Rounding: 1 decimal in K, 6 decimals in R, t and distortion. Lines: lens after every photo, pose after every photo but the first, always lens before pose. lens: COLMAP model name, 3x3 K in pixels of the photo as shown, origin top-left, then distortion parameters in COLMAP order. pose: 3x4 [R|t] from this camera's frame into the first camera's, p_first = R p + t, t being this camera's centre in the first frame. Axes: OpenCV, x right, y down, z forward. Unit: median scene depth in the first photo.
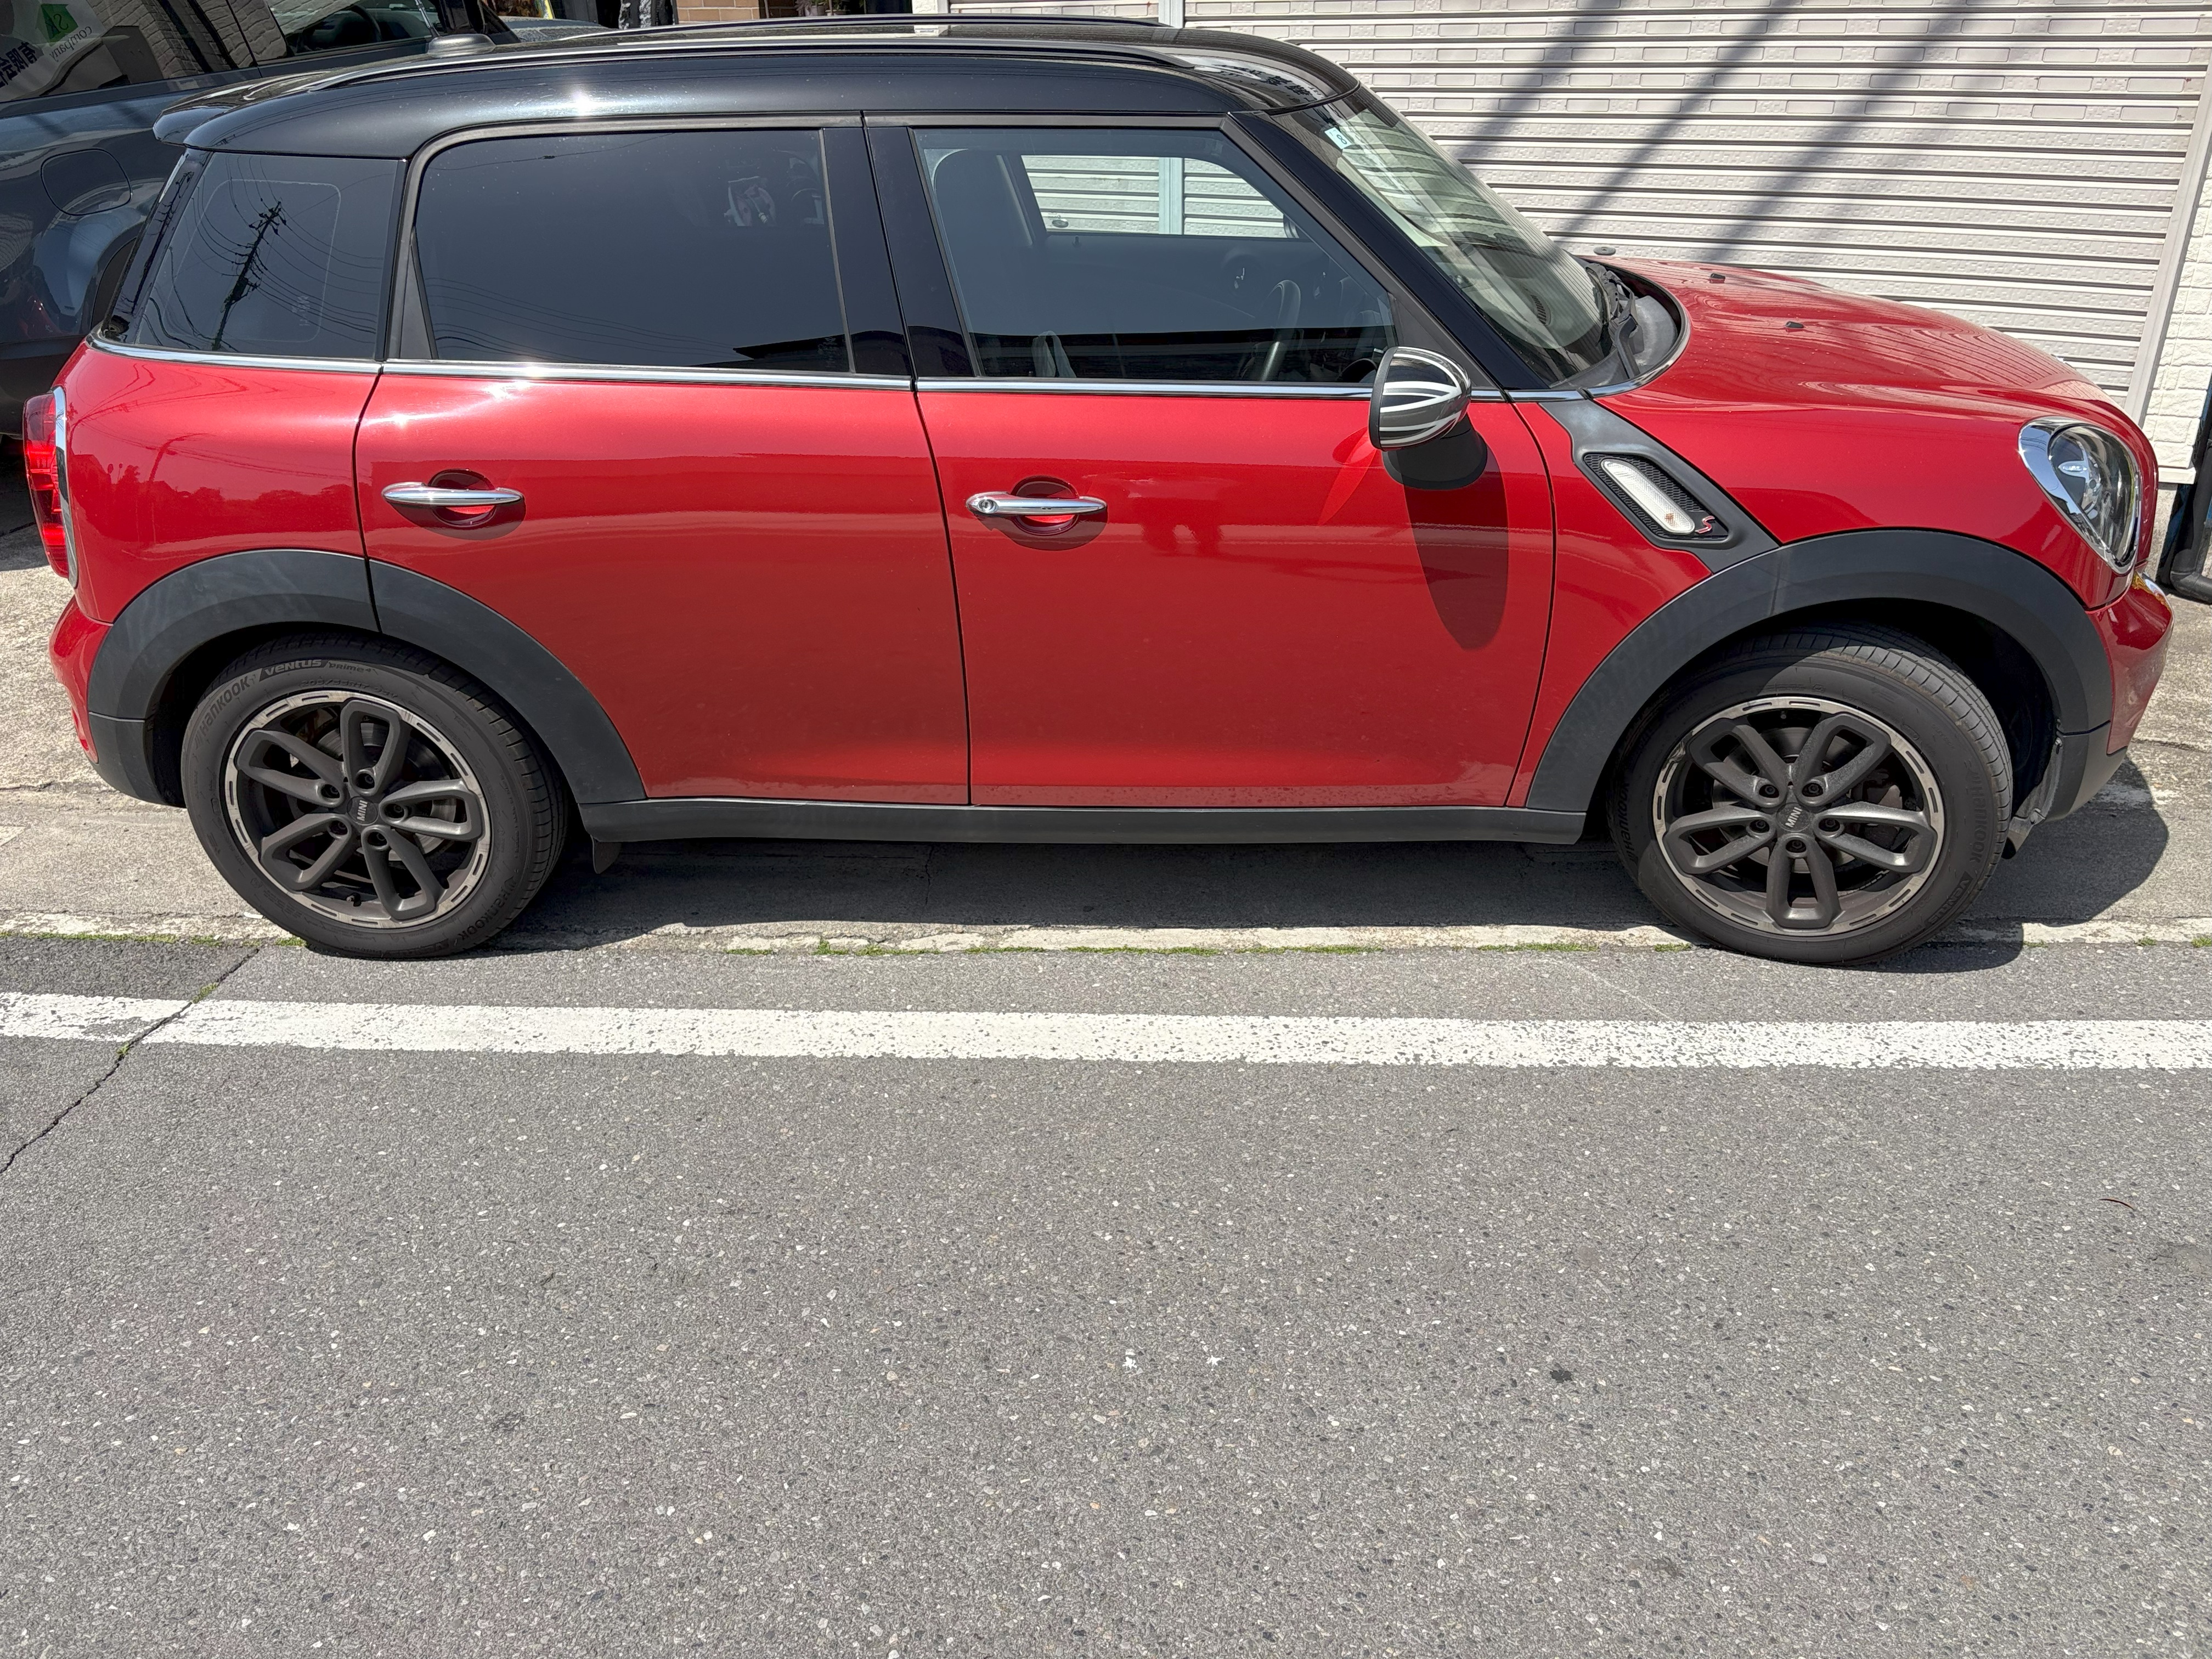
lens RADIAL K [[1670.2, 0, 1106.0], [0, 1670.2, 829.5], [0, 0, 1]] dist [0.055757, -0.068145]
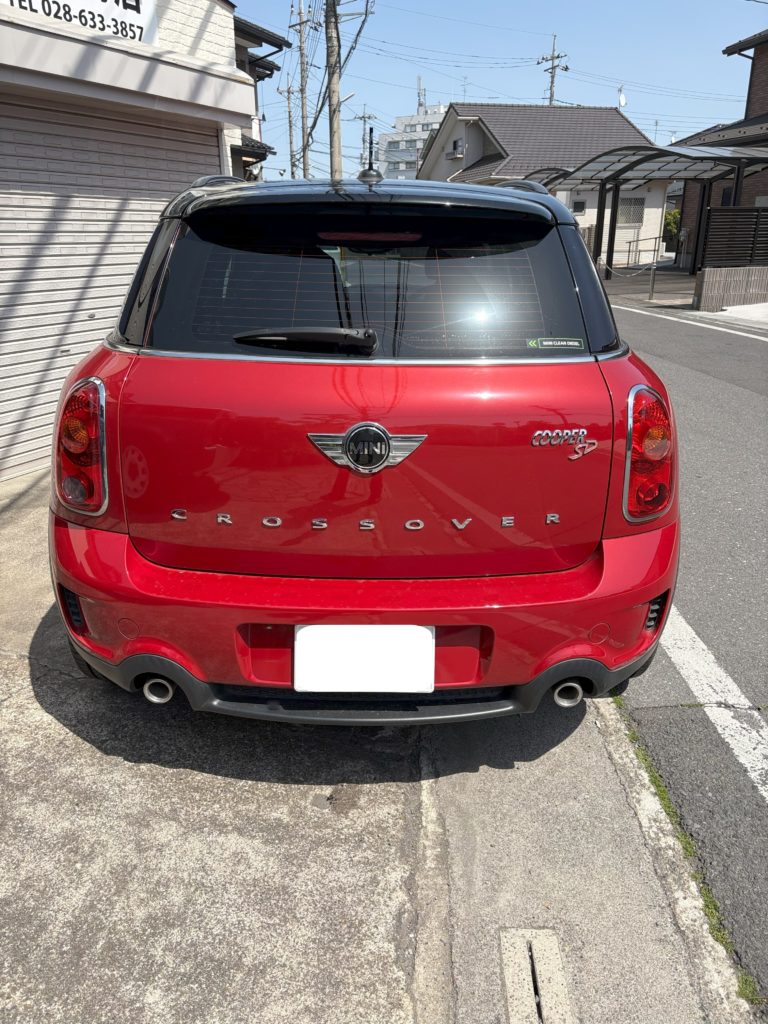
lens RADIAL K [[773.2, 0, 384.0], [0, 773.2, 512.0], [0, 0, 1]] dist [0.055757, -0.068145]
pose [[-0.070751, -0.321182, 0.944371, -0.794202], [0.440482, 0.839375, 0.318473, -0.306421], [-0.894969, 0.438510, 0.082088, 0.745116]]
